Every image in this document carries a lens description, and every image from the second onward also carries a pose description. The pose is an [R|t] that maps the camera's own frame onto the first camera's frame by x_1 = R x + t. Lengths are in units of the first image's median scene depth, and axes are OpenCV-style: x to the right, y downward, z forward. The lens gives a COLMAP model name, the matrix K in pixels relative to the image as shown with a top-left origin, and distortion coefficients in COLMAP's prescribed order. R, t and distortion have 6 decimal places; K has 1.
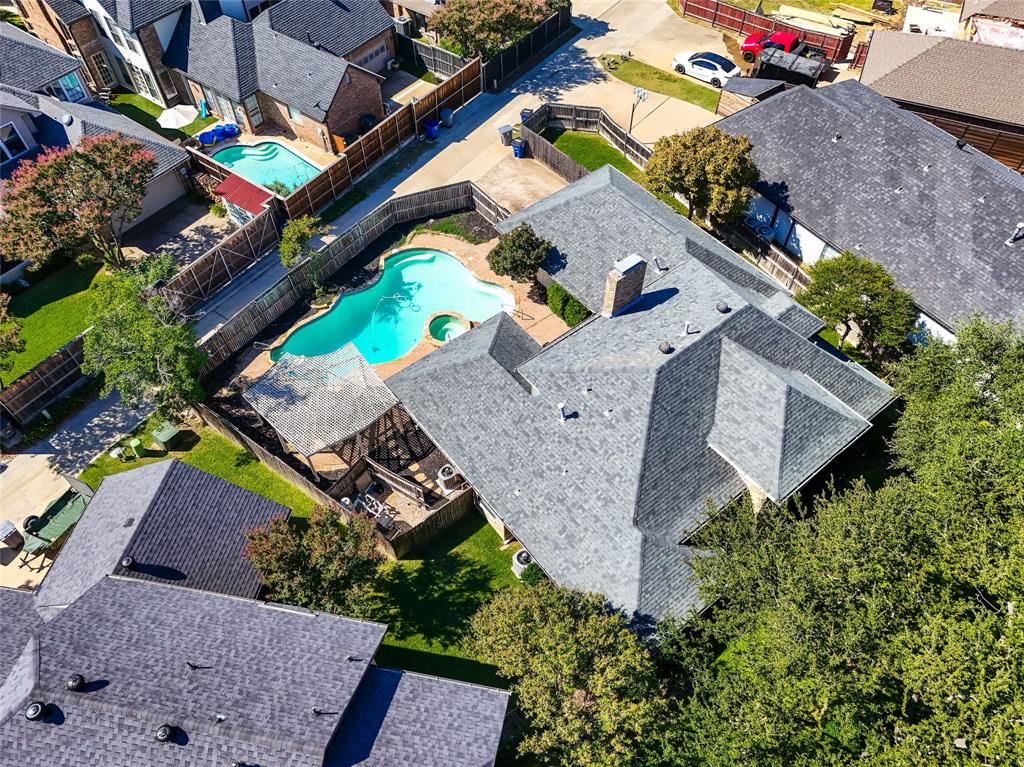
lens RADIAL K [[762.9, 0, 508.3], [0, 762.9, 376.9], [0, 0, 1]] dist [0.049696, -0.023827]
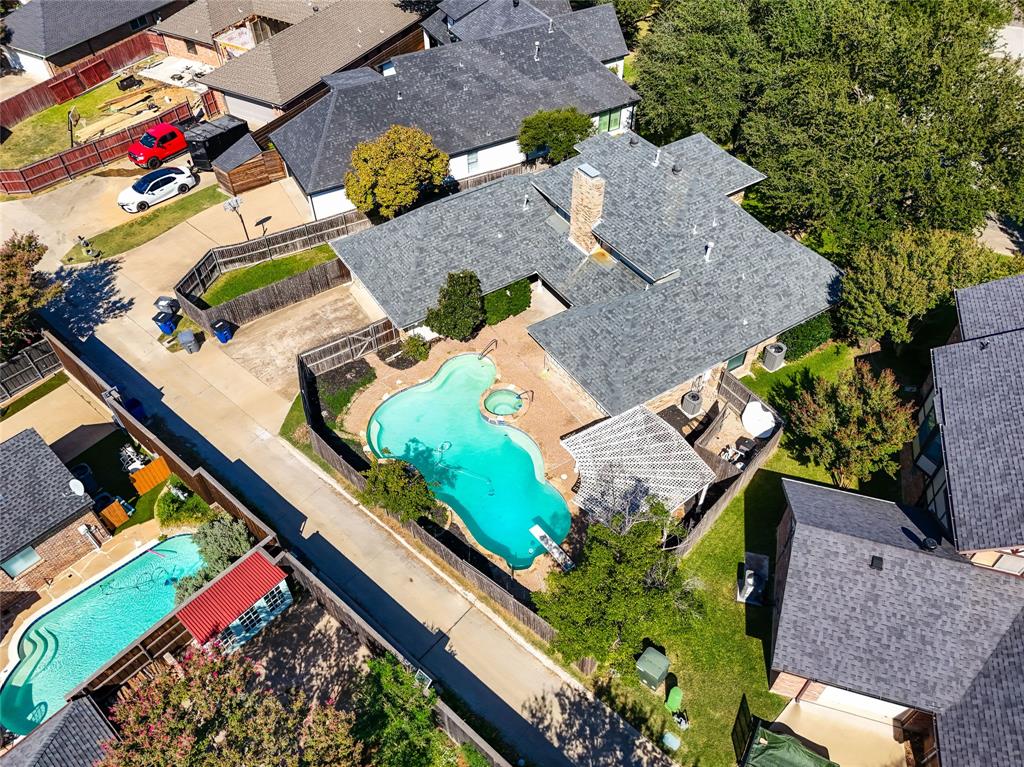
lens RADIAL K [[762.9, 0, 508.6], [0, 762.9, 381.2], [0, 0, 1]] dist [0.049696, -0.023827]
pose [[0.095682, -0.712418, 0.695201, -0.613390], [0.793714, 0.476084, 0.378633, -0.366540], [-0.600719, 0.515562, 0.611009, 0.356948]]
